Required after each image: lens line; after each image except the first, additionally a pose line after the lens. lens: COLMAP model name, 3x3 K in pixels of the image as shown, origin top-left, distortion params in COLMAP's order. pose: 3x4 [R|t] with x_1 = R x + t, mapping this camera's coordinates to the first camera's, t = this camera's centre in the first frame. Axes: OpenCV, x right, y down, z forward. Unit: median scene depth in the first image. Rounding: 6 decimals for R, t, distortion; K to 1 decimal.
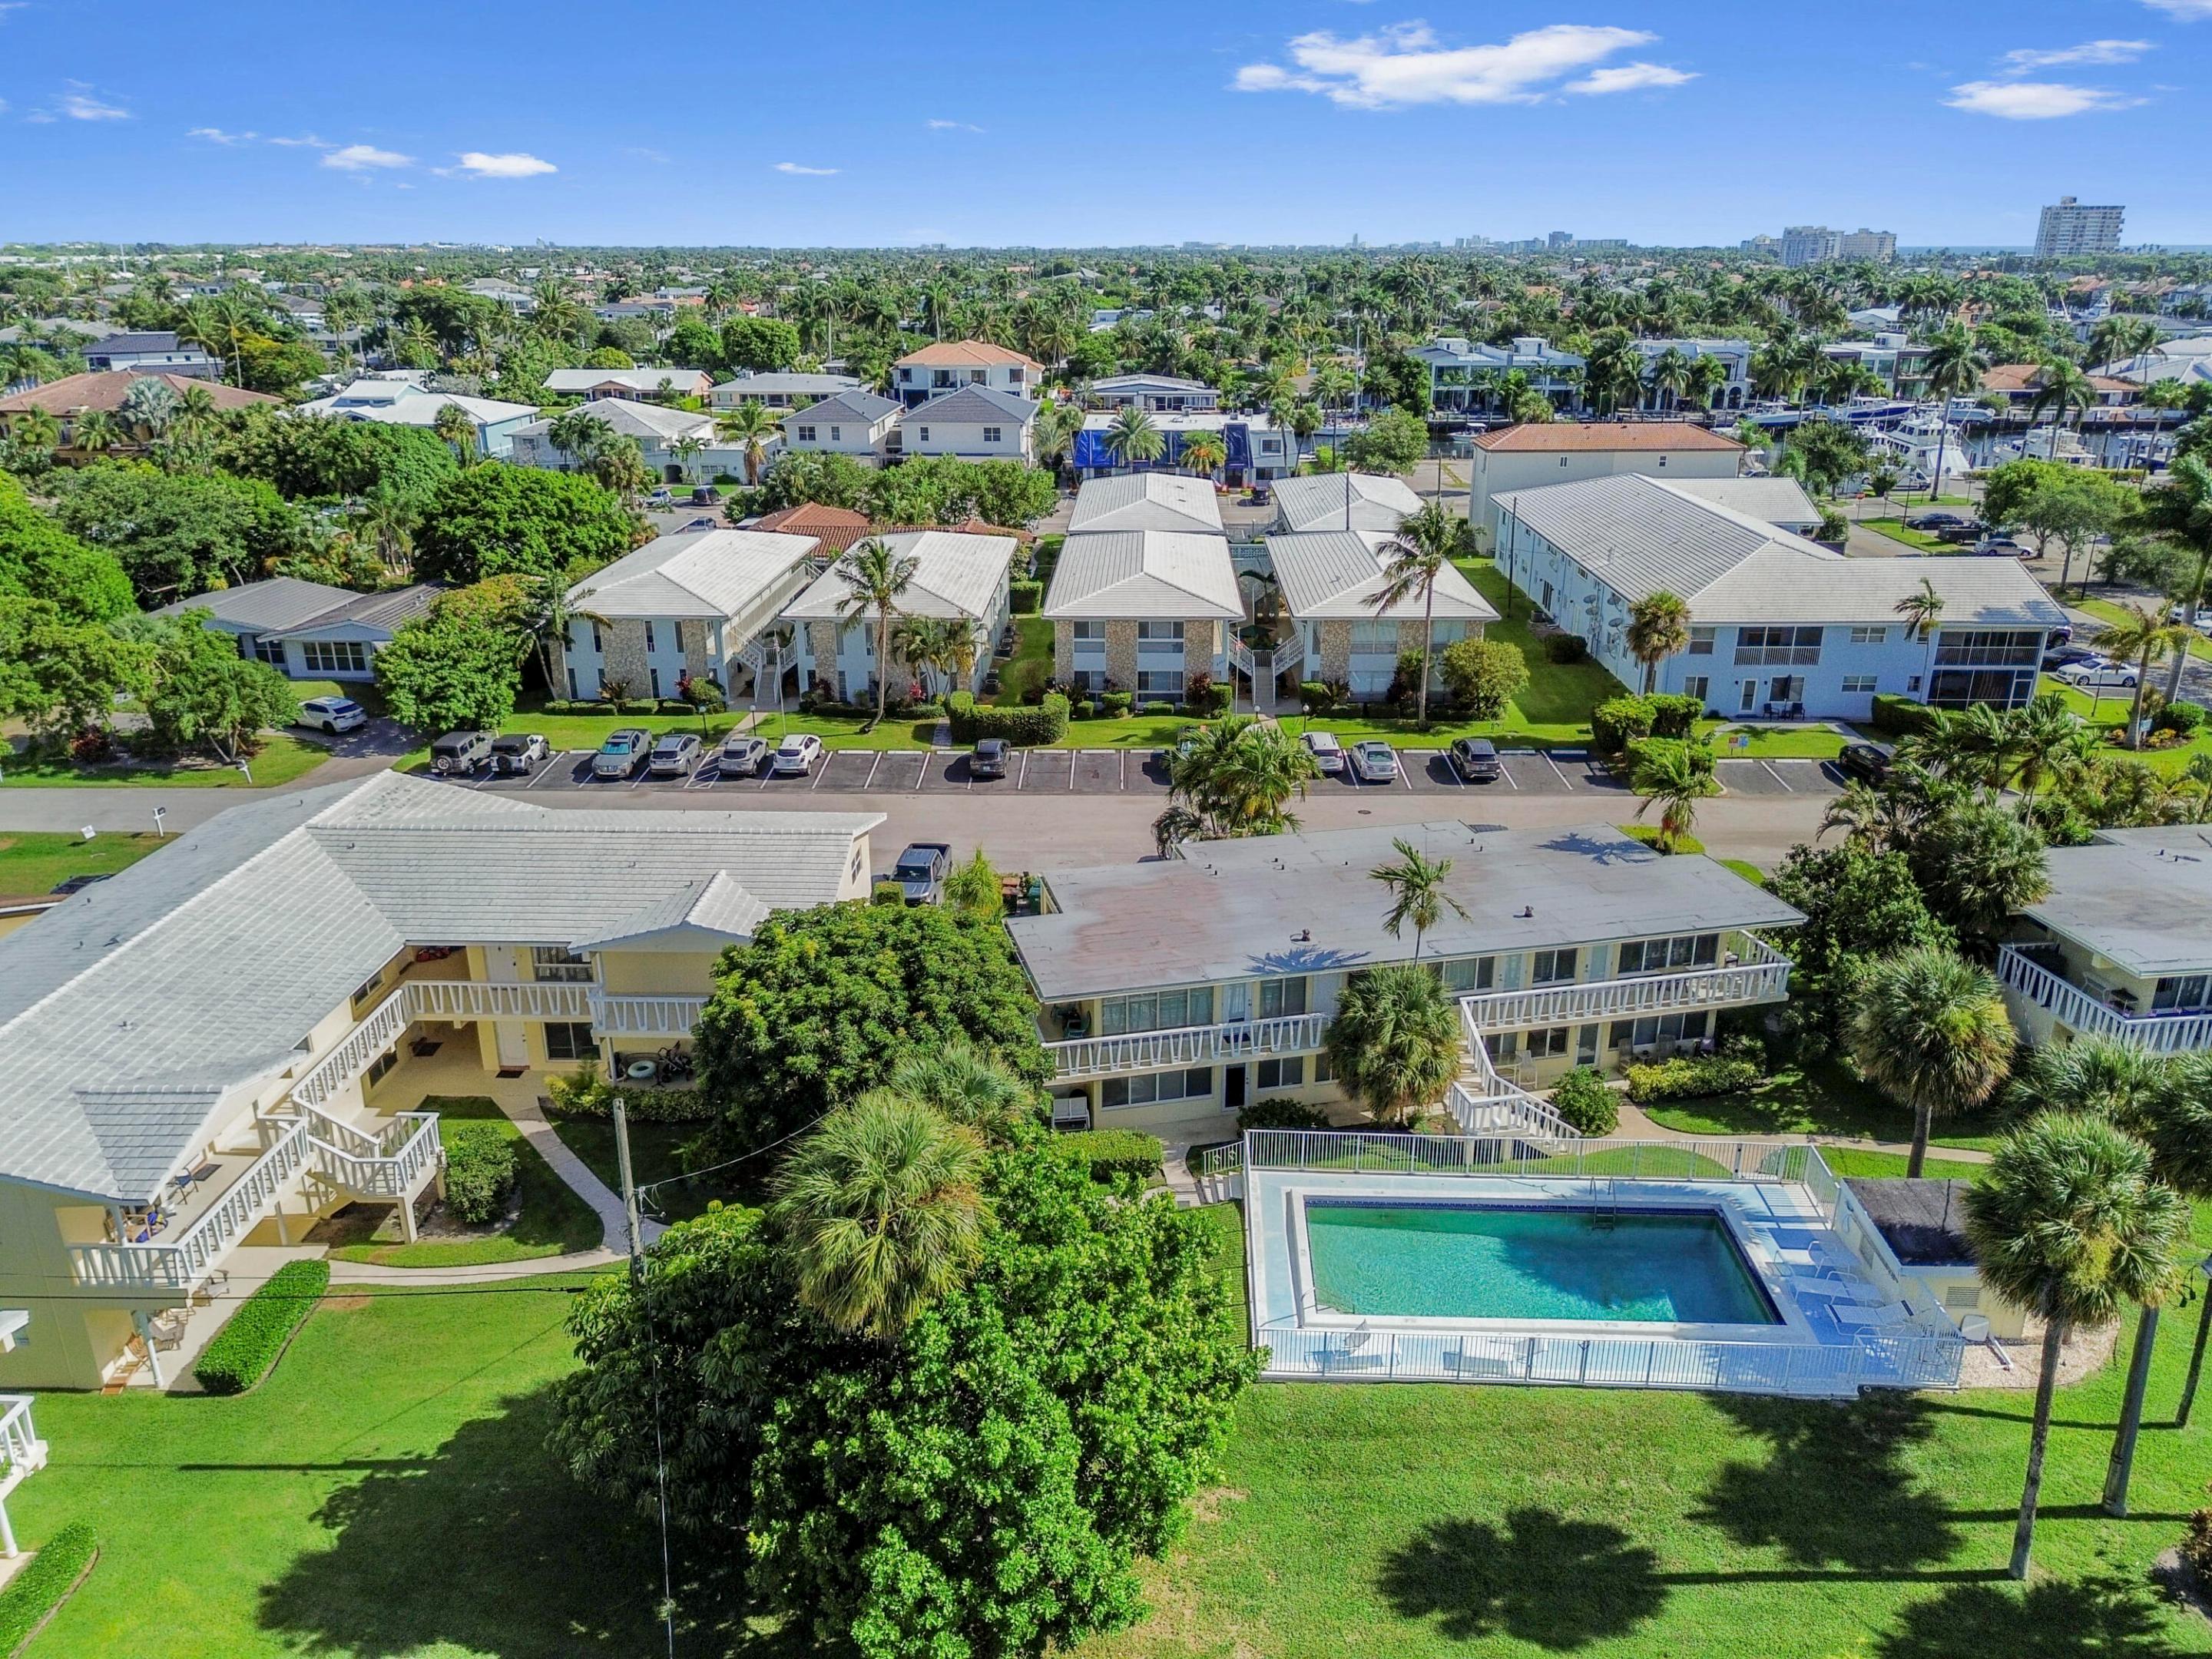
lens RADIAL K [[1550.6, 0, 1107.0], [0, 1550.6, 869.0], [0, 0, 1]] dist [0.062438, -0.061752]
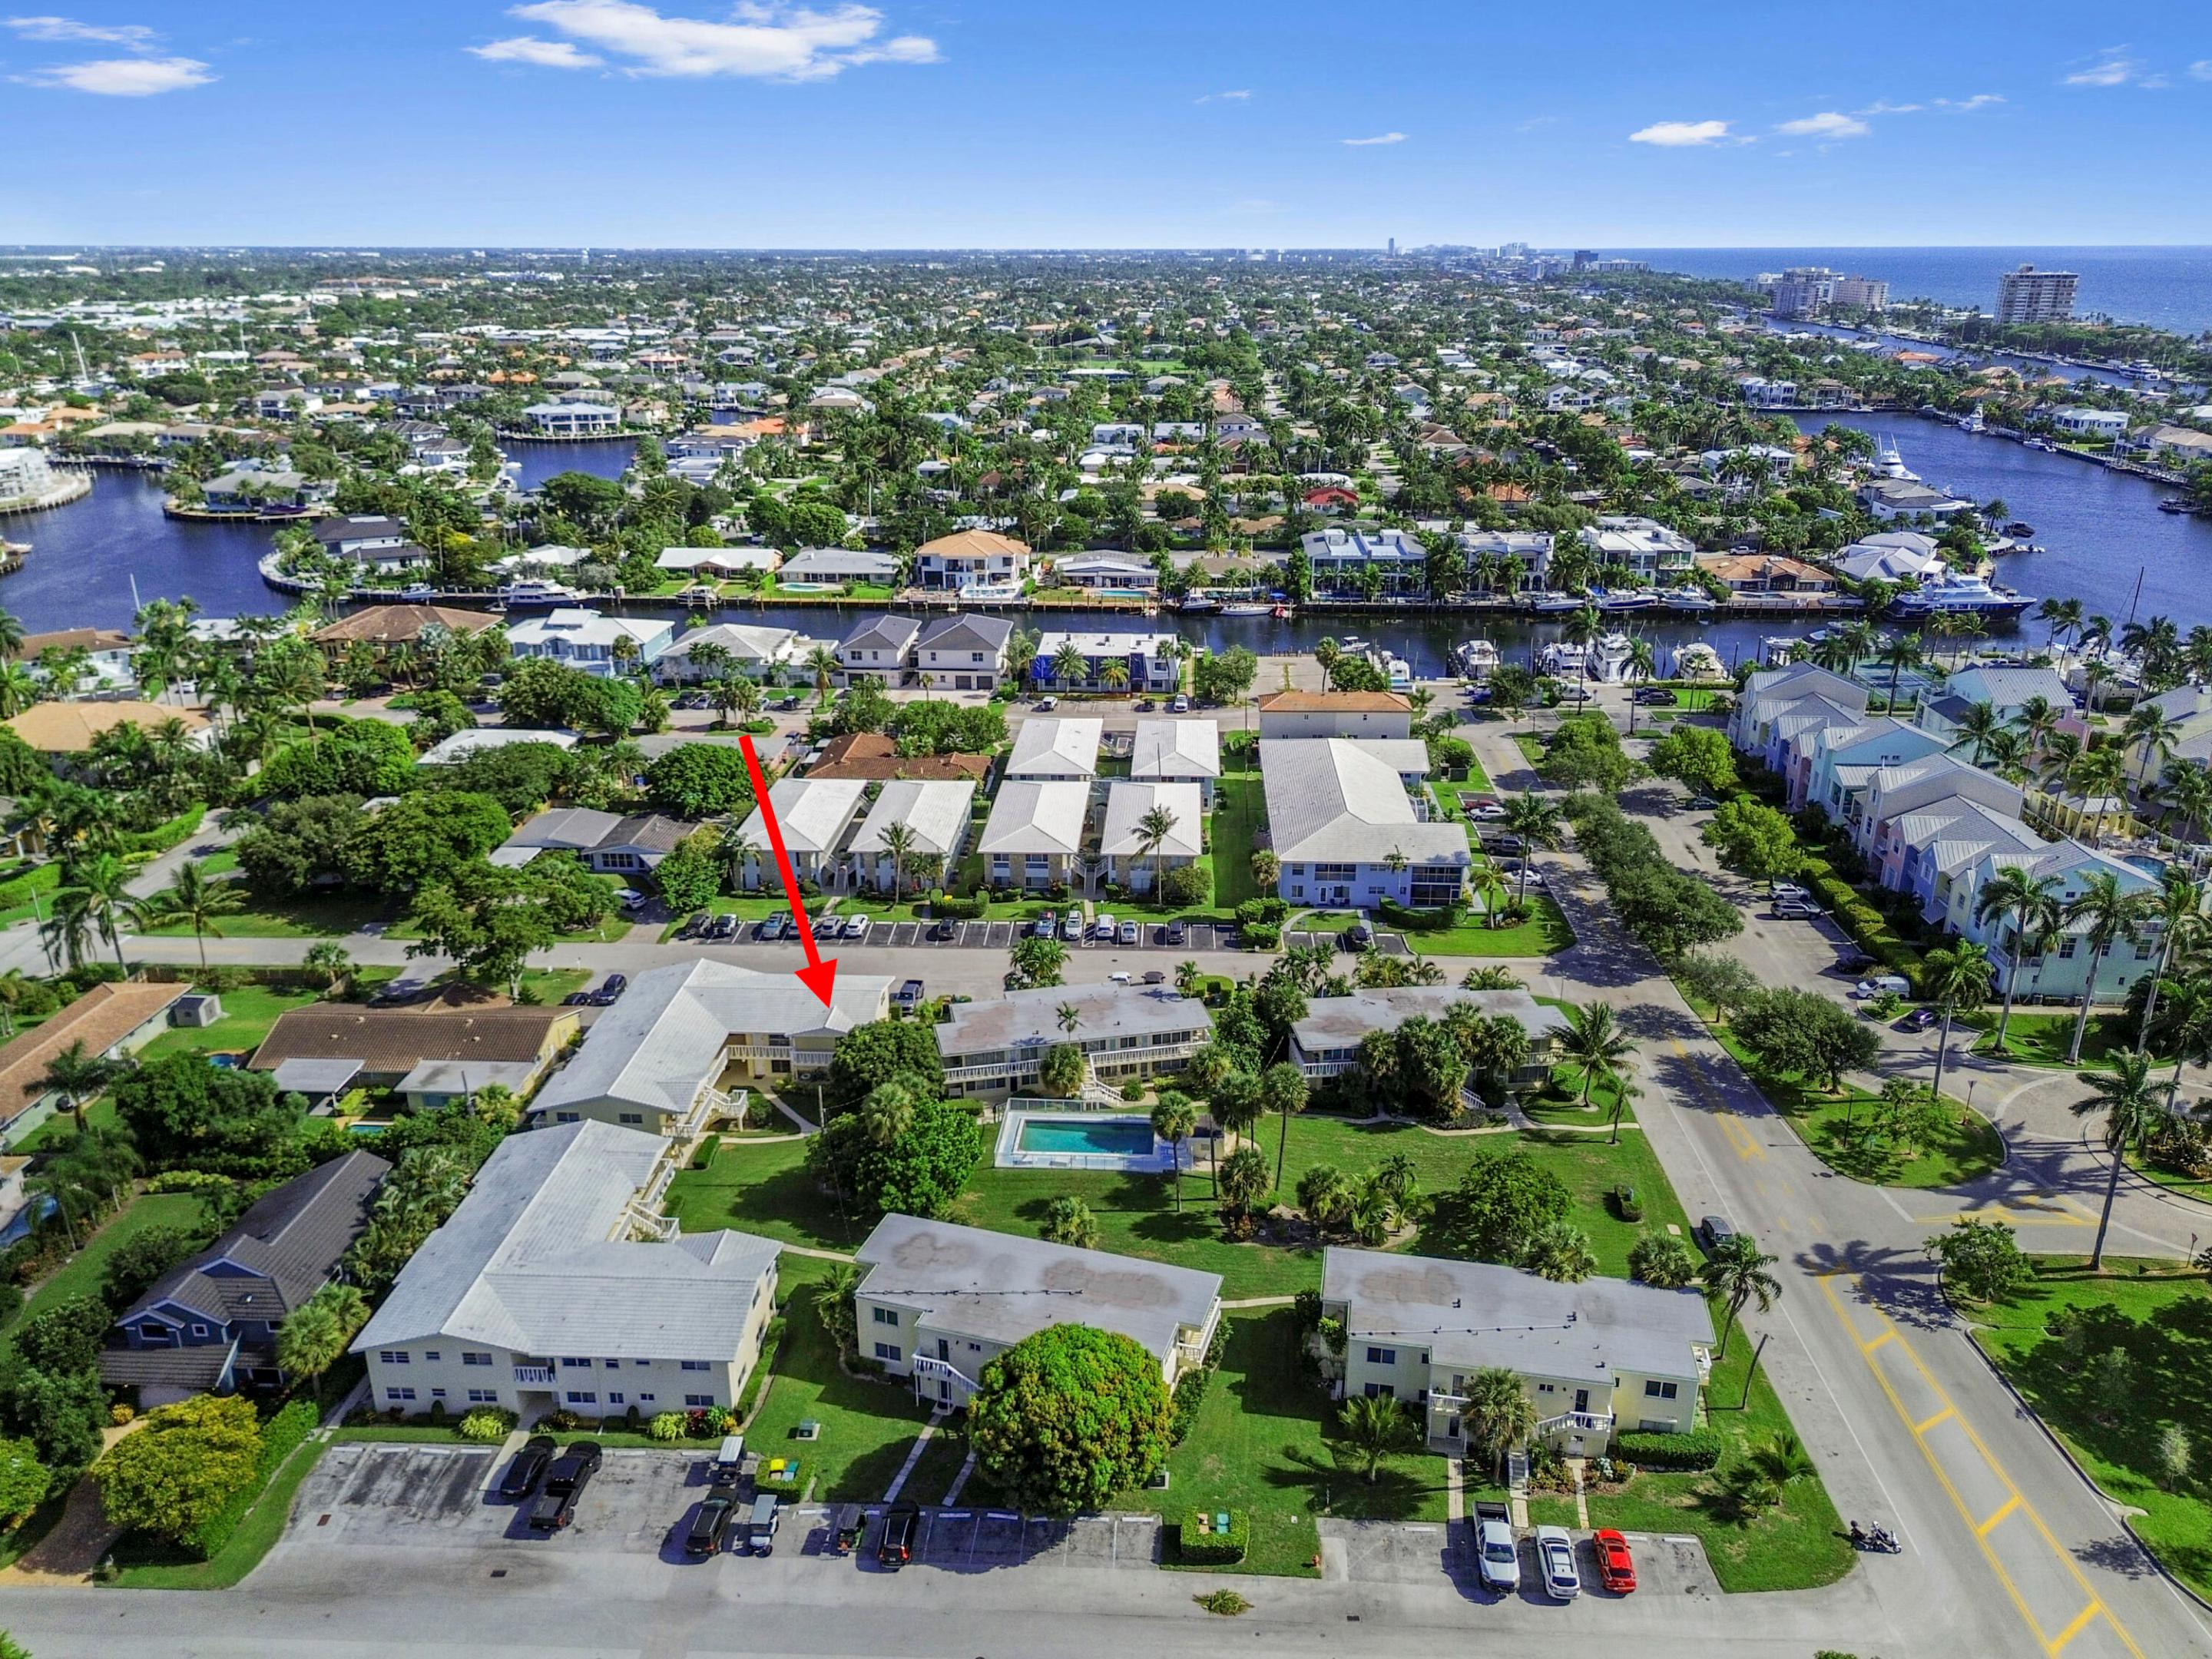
lens RADIAL K [[1586.6, 0, 1111.7], [0, 1586.6, 817.8], [0, 0, 1]] dist [0.070838, -0.066020]
pose [[0.999787, 0.006882, -0.019451, 0.189660], [-0.007512, 0.999442, -0.032535, -0.153941], [0.019217, 0.032674, 0.999281, -1.164282]]
